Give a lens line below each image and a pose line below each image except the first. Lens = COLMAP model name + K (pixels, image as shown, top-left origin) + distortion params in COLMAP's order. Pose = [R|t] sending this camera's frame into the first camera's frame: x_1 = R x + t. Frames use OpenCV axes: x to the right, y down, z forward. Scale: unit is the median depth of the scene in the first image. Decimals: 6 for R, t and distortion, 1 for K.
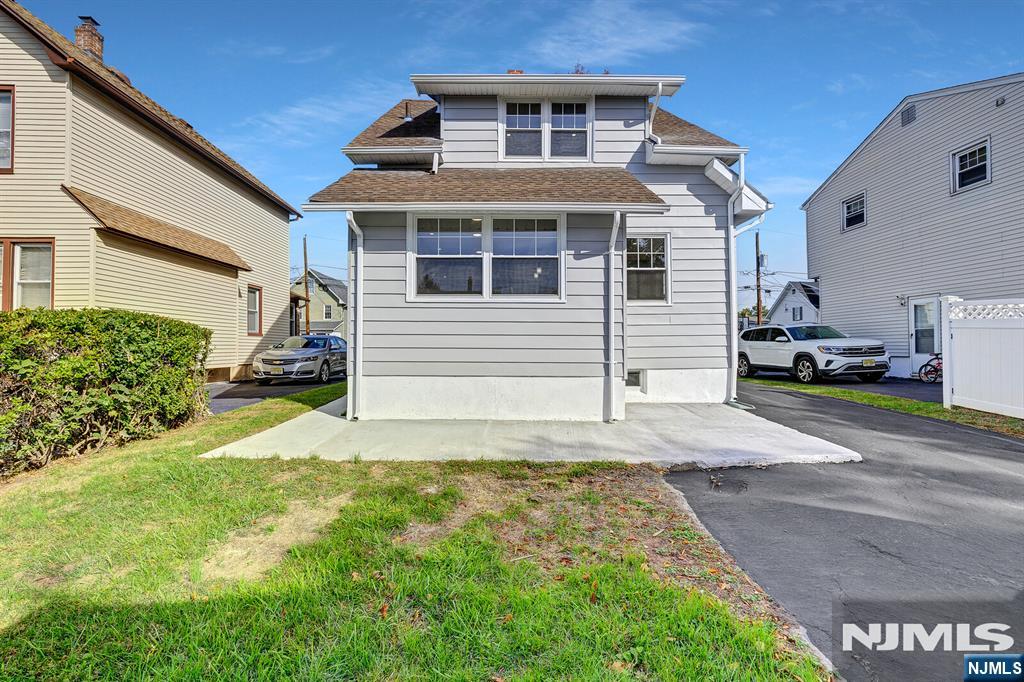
lens RADIAL K [[444.4, 0, 501.1], [0, 444.4, 340.0], [0, 0, 1]] dist [0.001824, 0.000301]
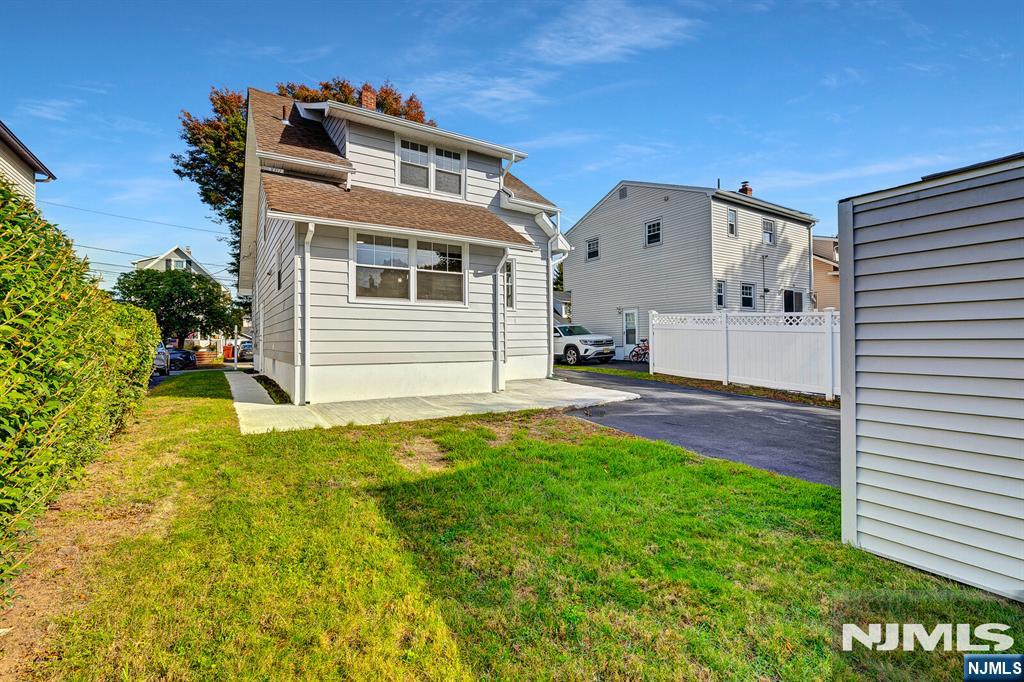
lens RADIAL K [[444.4, 0, 501.1], [0, 444.4, 340.0], [0, 0, 1]] dist [0.001824, 0.000301]
pose [[0.857459, -0.003226, 0.514543, -0.382192], [-0.001588, 0.999959, 0.008916, 0.002457], [-0.514550, -0.008462, 0.857418, -0.185712]]
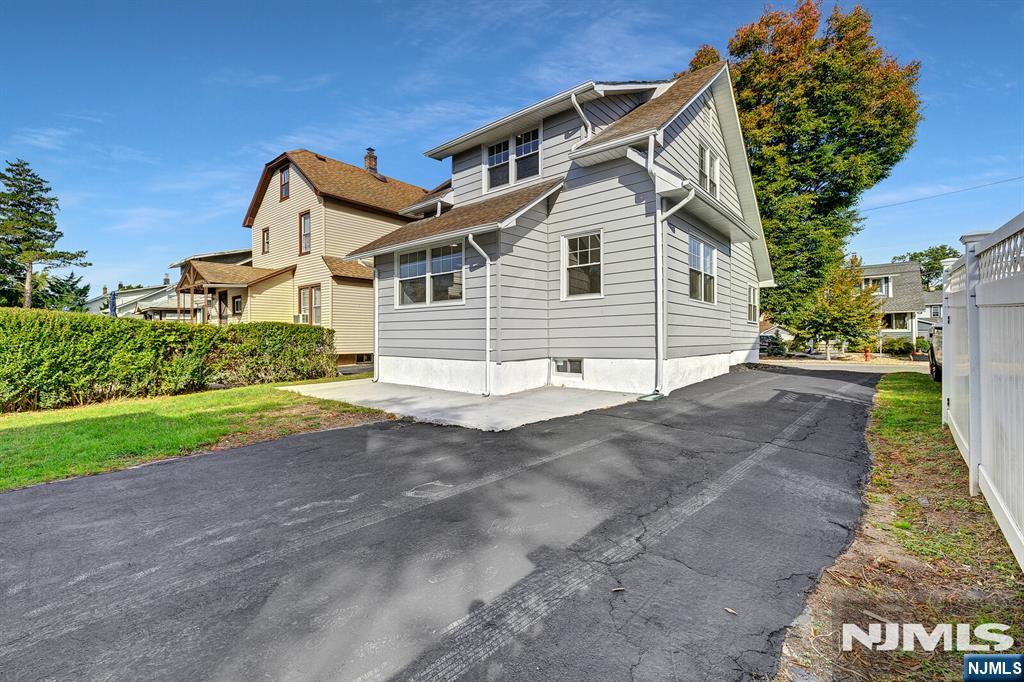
lens RADIAL K [[444.4, 0, 501.1], [0, 444.4, 340.0], [0, 0, 1]] dist [0.001824, 0.000301]
pose [[0.744877, 0.001069, -0.667201, 0.900868], [0.012268, 0.999808, 0.015298, 0.002954], [0.667089, -0.019580, 0.744721, 0.058351]]
